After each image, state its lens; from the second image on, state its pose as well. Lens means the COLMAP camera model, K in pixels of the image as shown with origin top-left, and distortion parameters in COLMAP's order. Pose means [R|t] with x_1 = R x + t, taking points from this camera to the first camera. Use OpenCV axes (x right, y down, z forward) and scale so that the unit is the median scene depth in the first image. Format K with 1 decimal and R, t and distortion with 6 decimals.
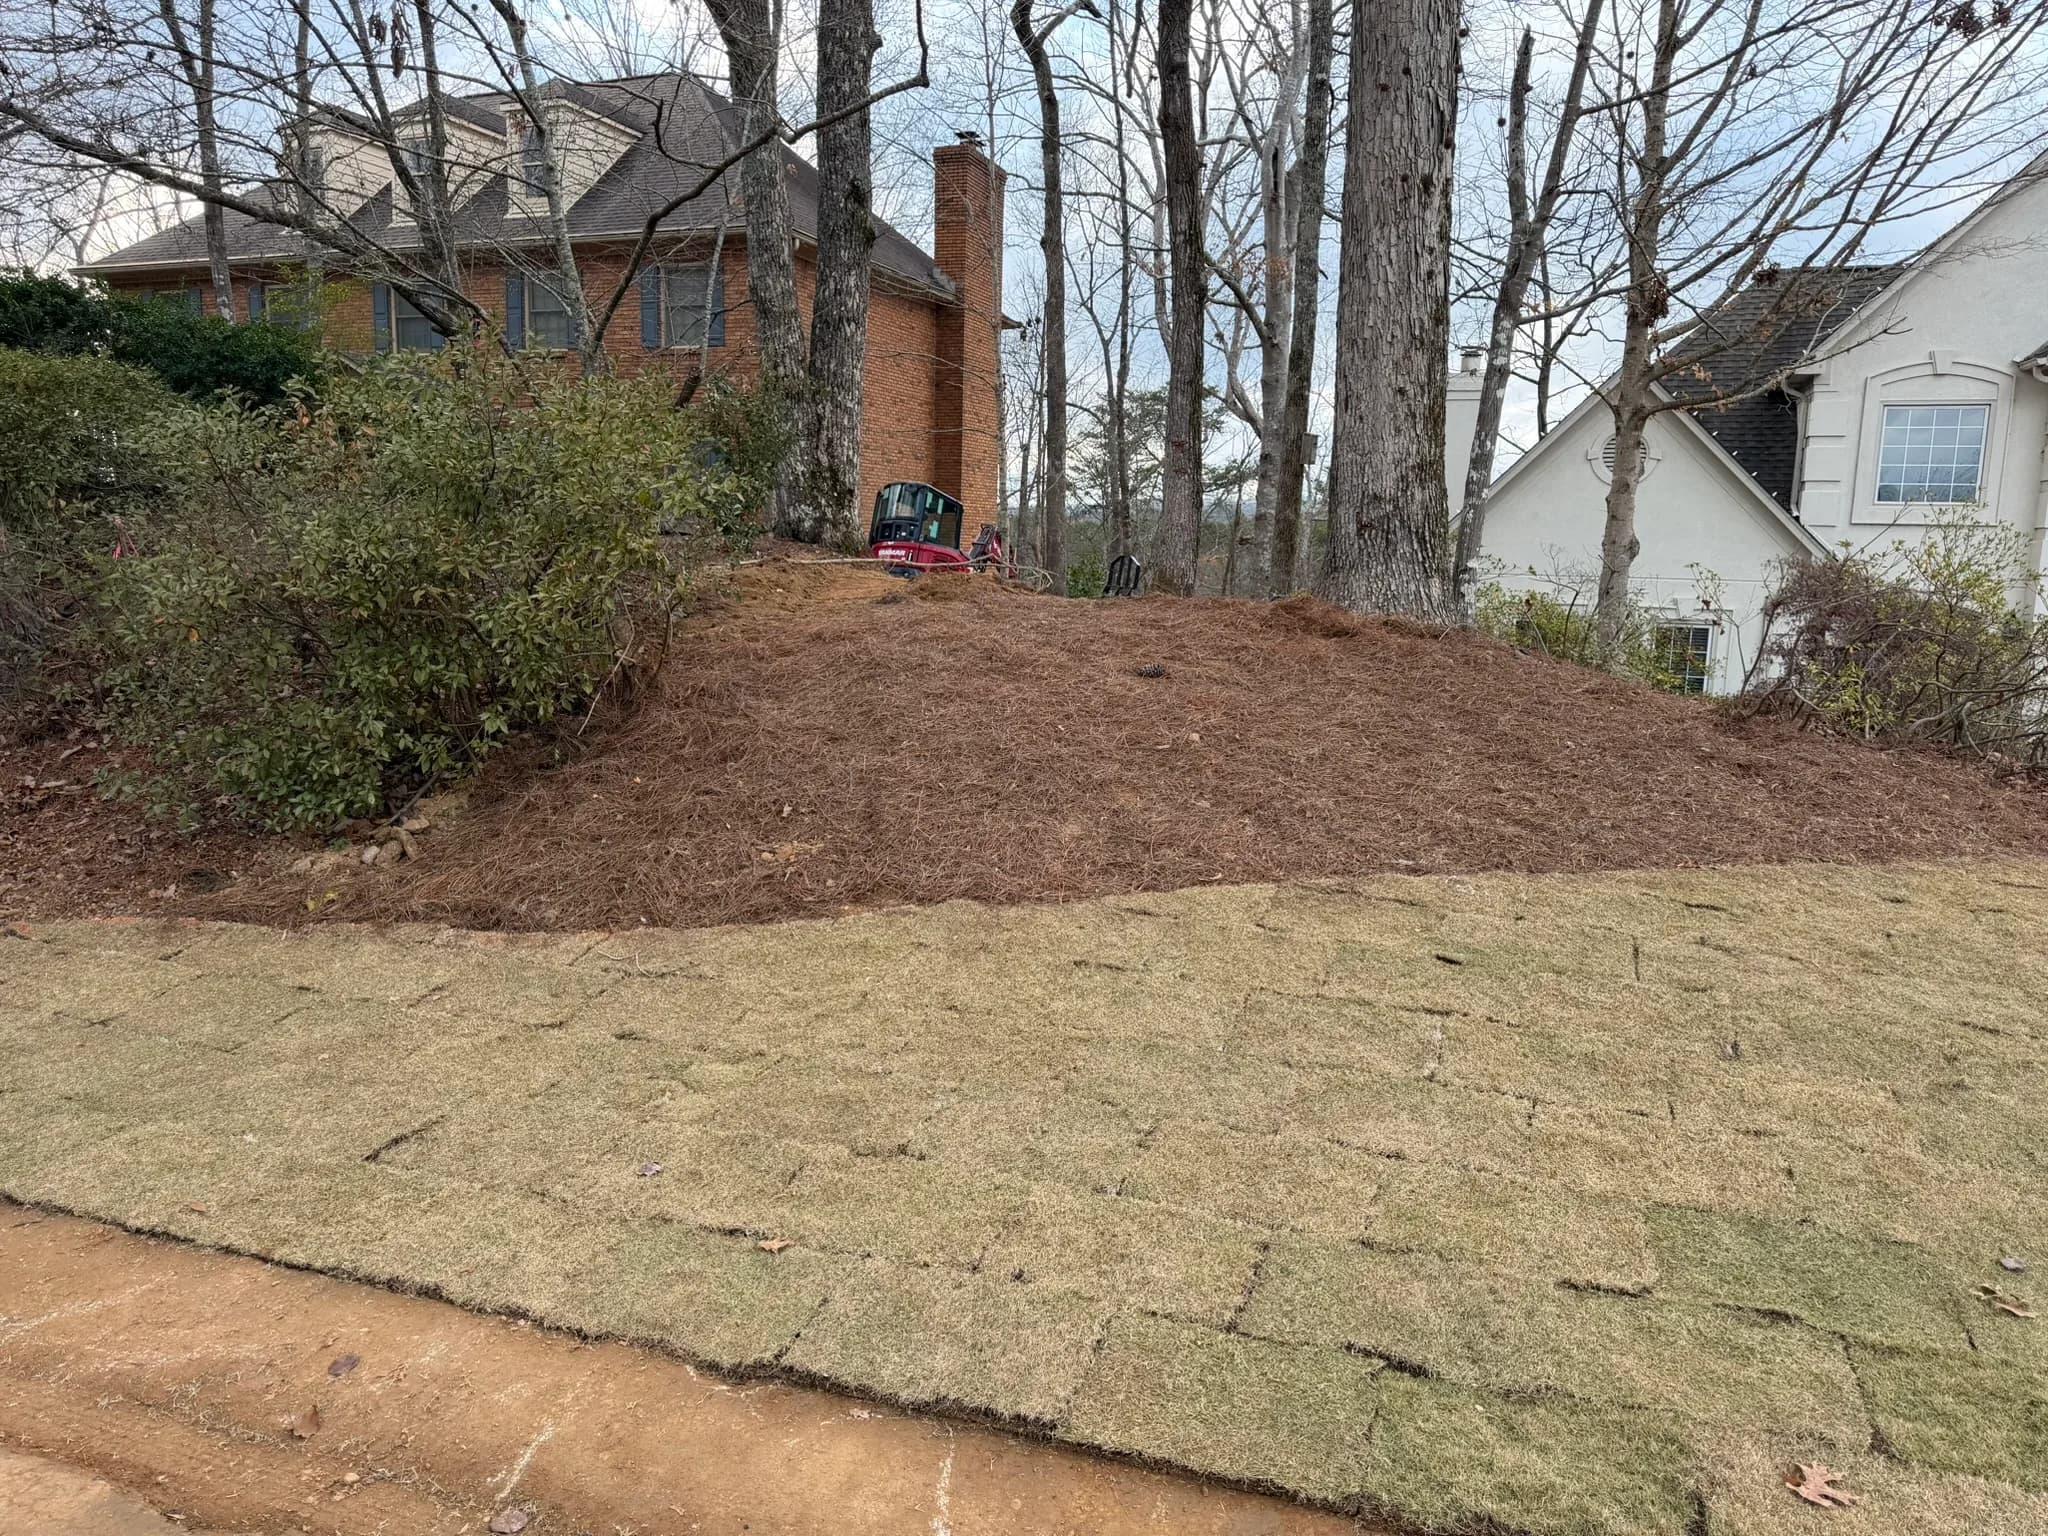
lens RADIAL K [[1438.4, 0, 1023.9], [0, 1438.4, 758.4], [0, 0, 1]] dist [0.038972, -0.041929]
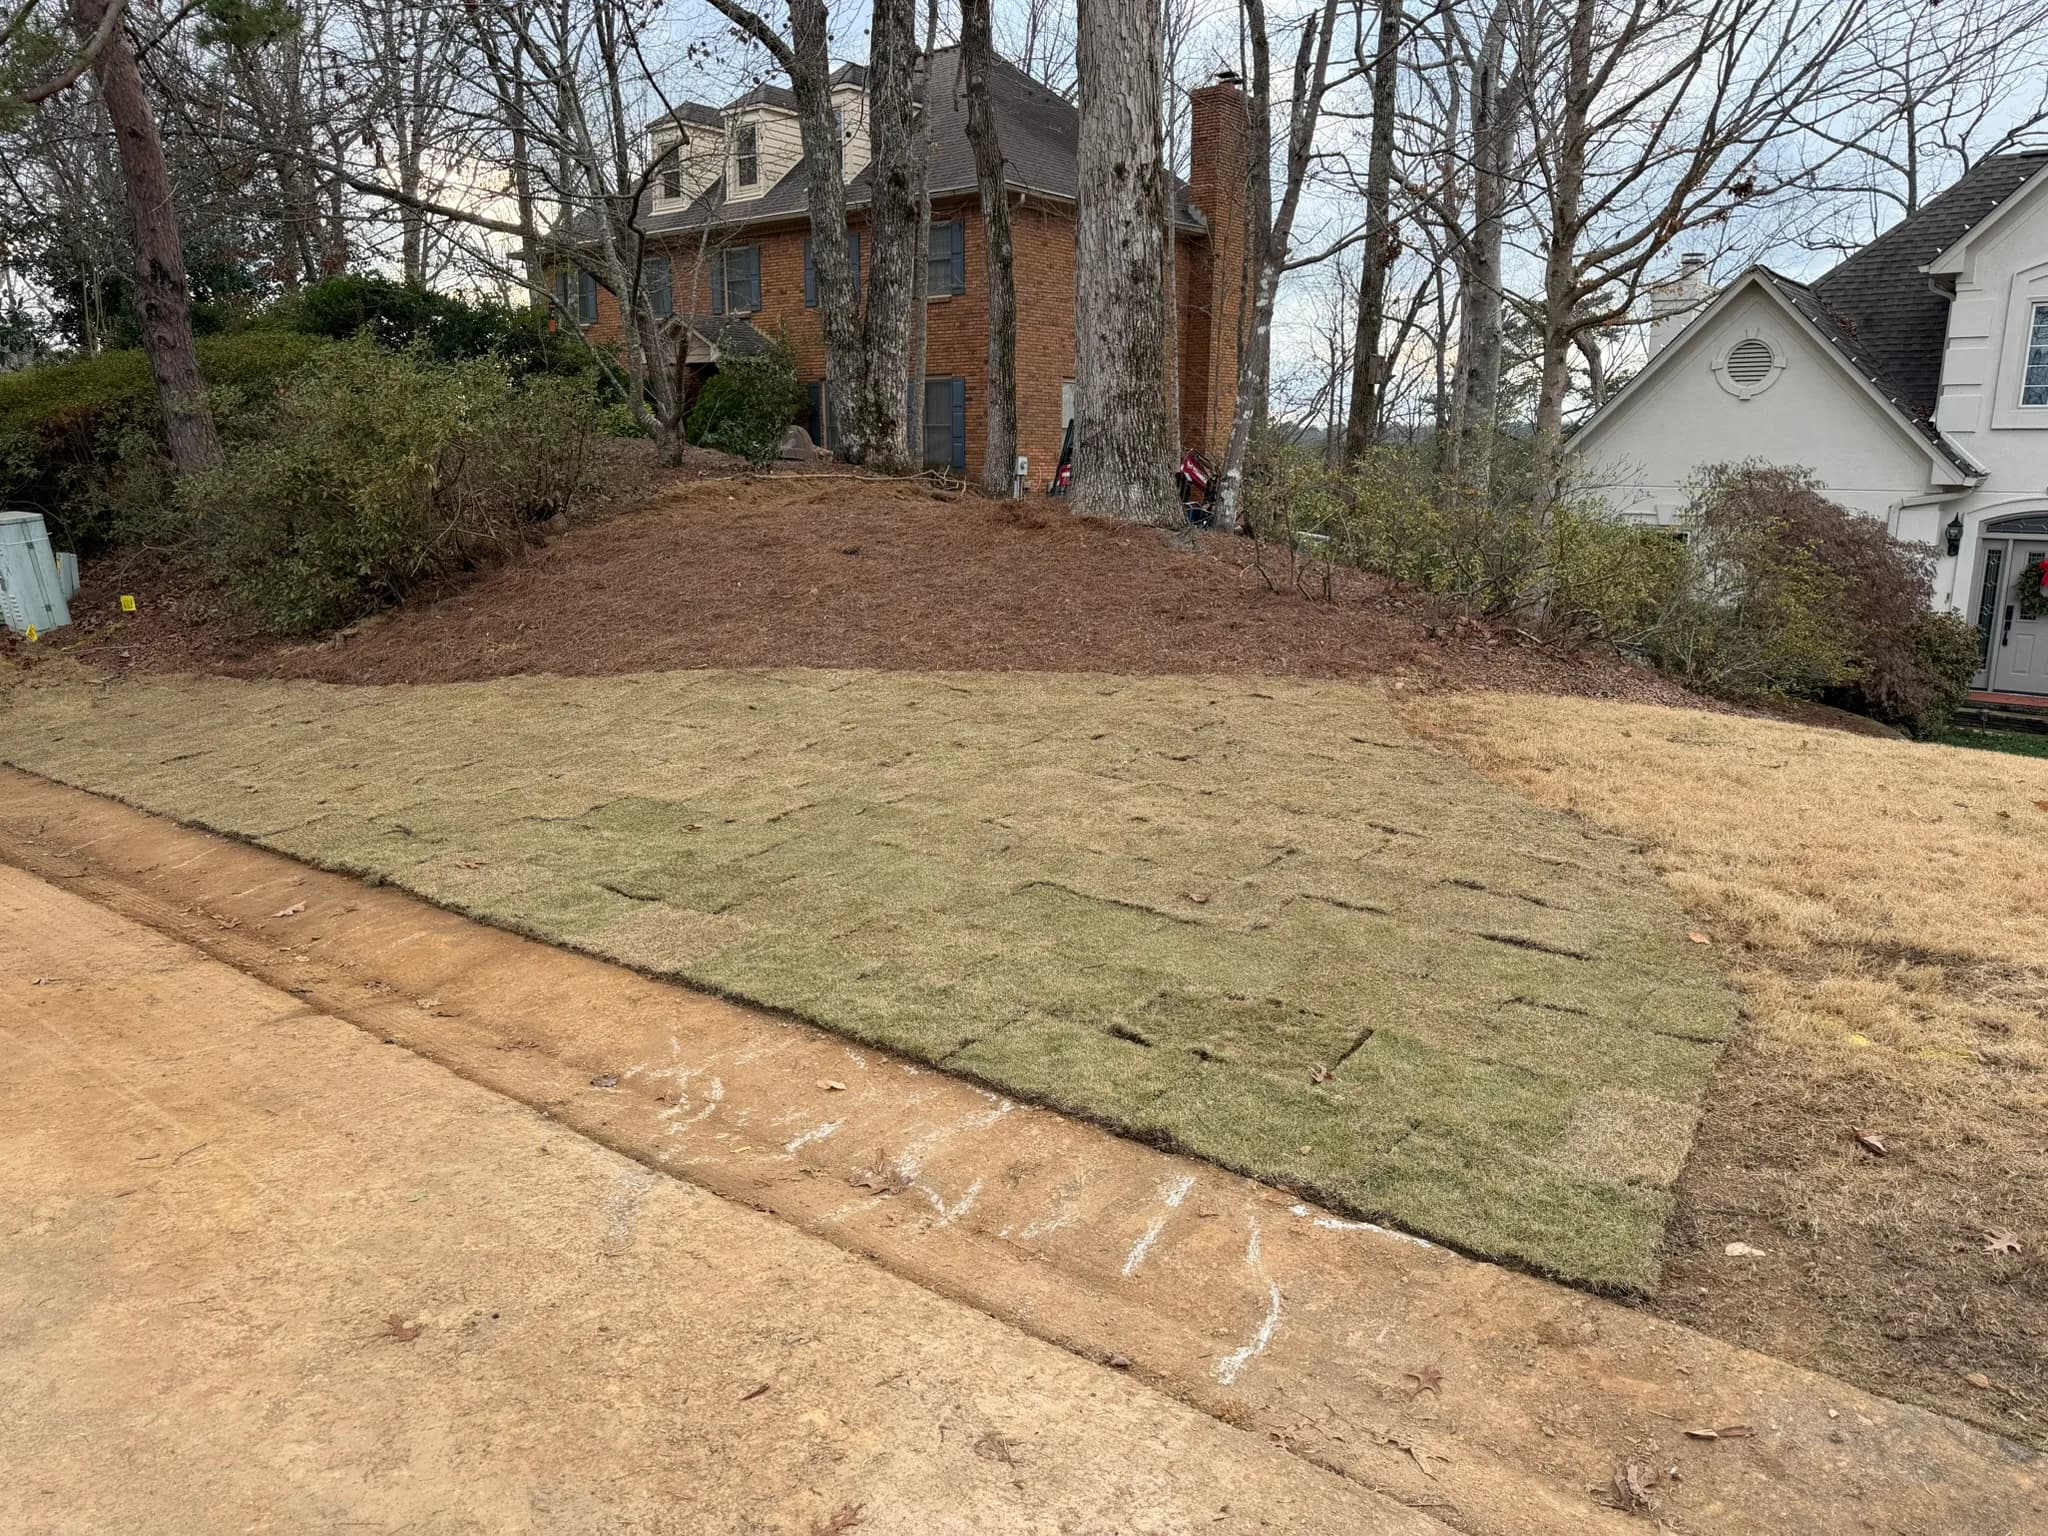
lens RADIAL K [[1438.4, 0, 1020.3], [0, 1438.4, 775.7], [0, 0, 1]] dist [0.038972, -0.041929]
pose [[0.948483, 0.054595, -0.312090, 0.396614], [-0.035498, 0.997151, 0.066552, 0.033589], [0.314835, -0.052044, 0.947719, -0.167488]]
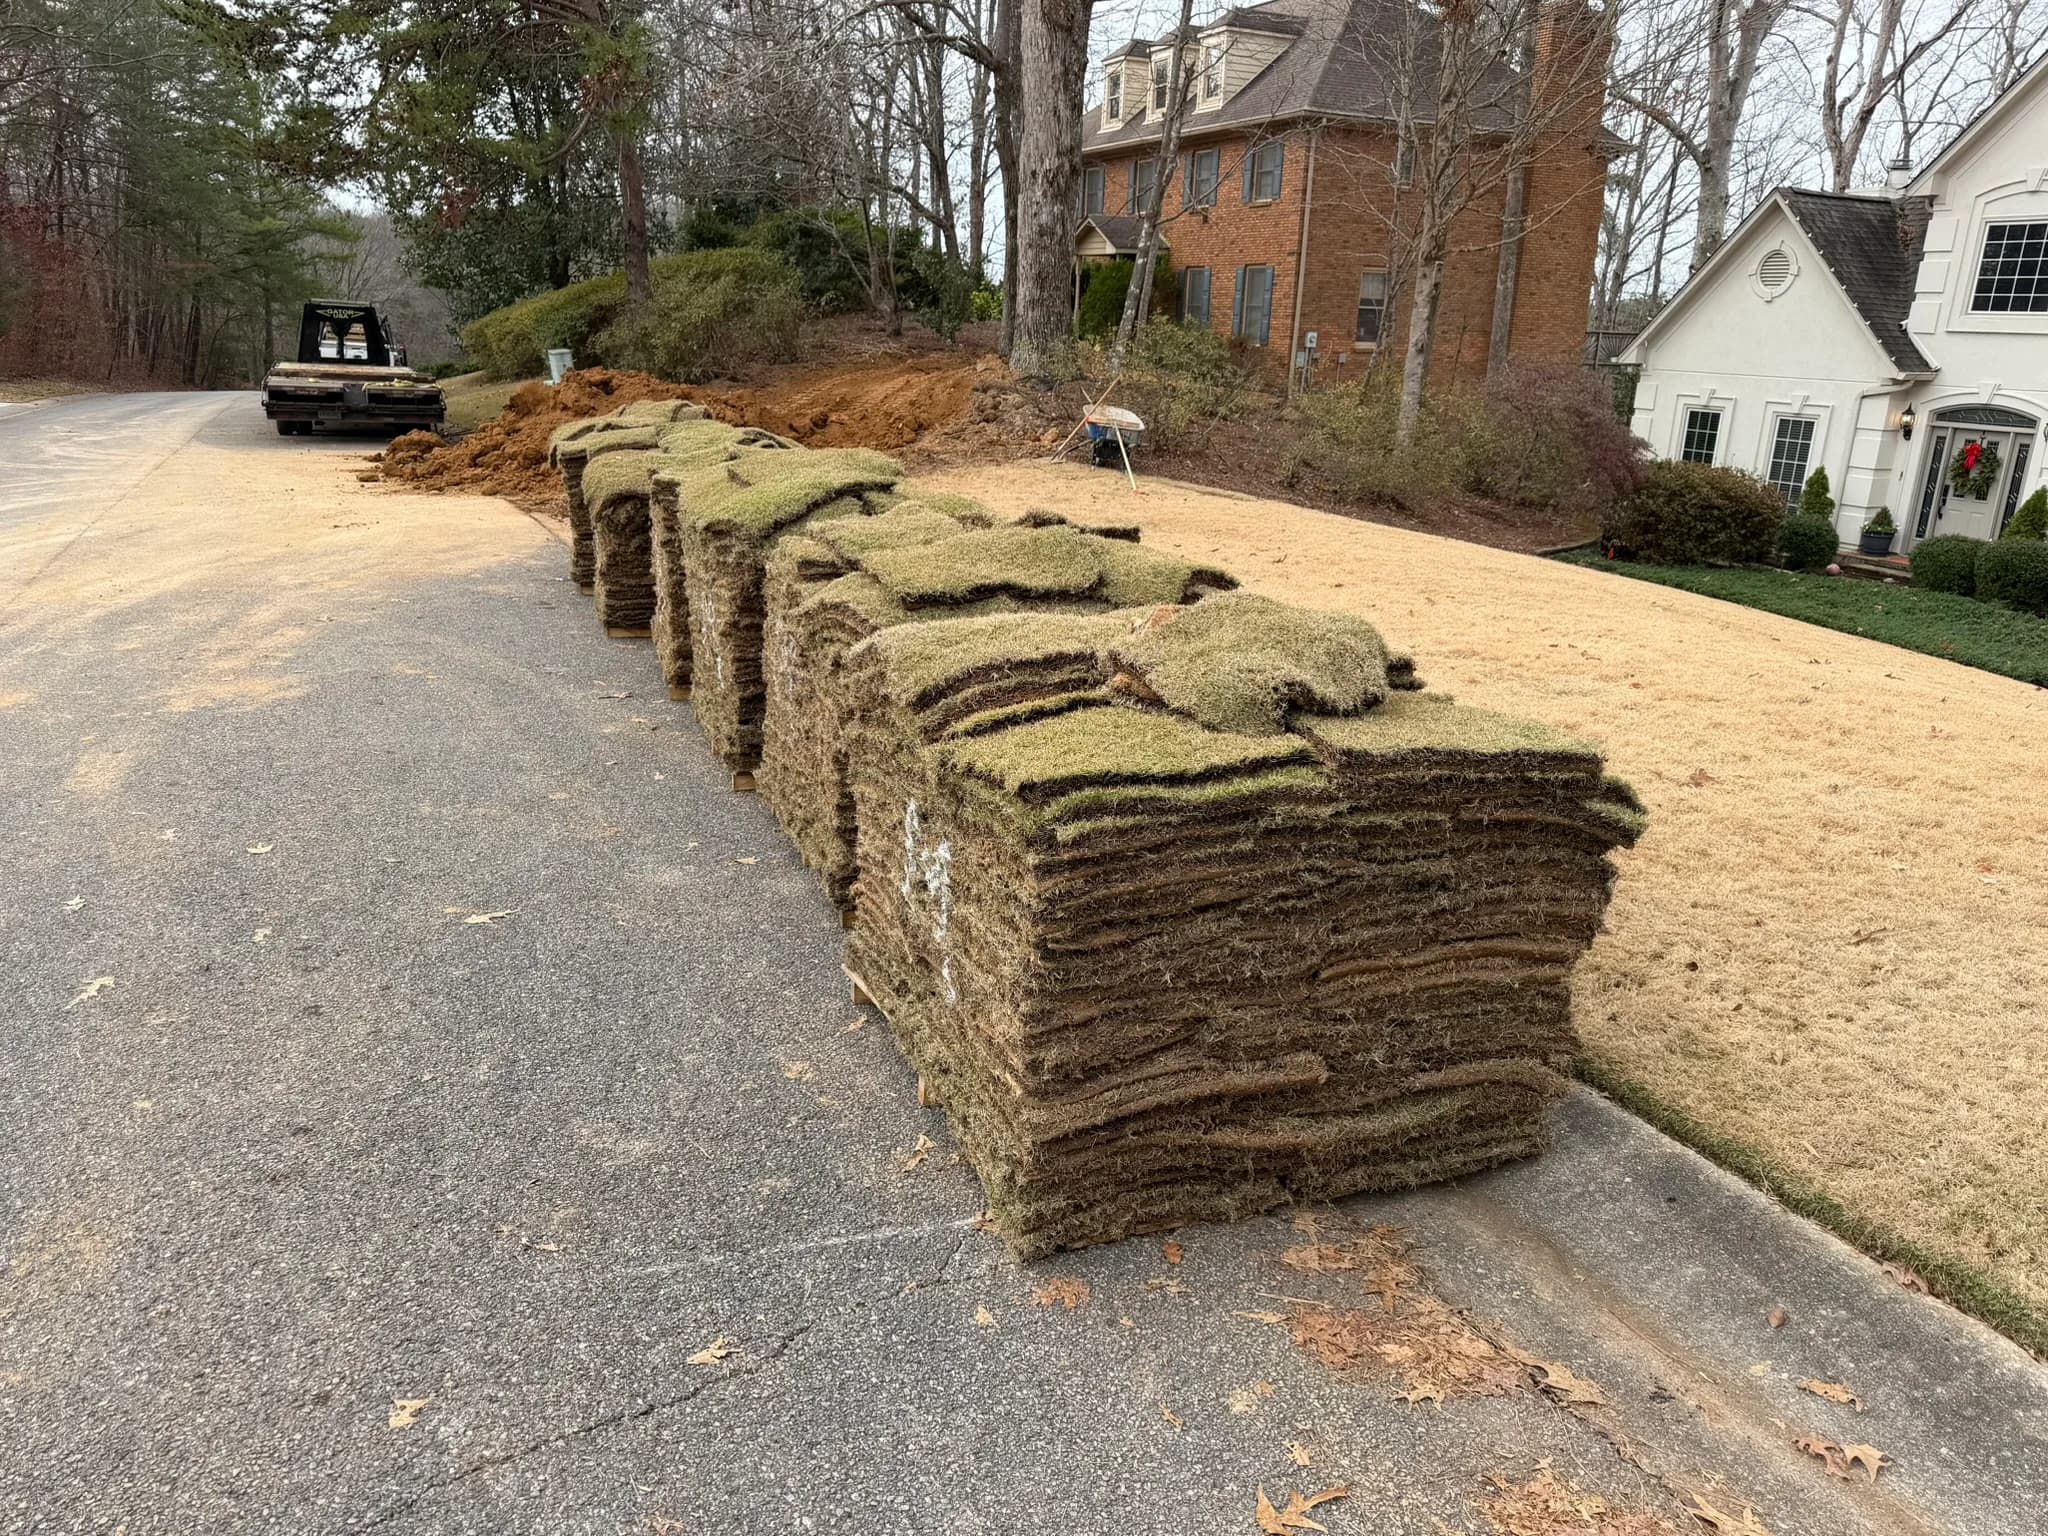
lens RADIAL K [[1438.4, 0, 1025.0], [0, 1438.4, 769.4], [0, 0, 1]] dist [0.038972, -0.041929]
pose [[0.715927, 0.212052, -0.665194, 1.260993], [-0.120459, 0.975989, 0.181482, 0.071357], [0.687705, -0.049799, 0.724280, -0.458156]]
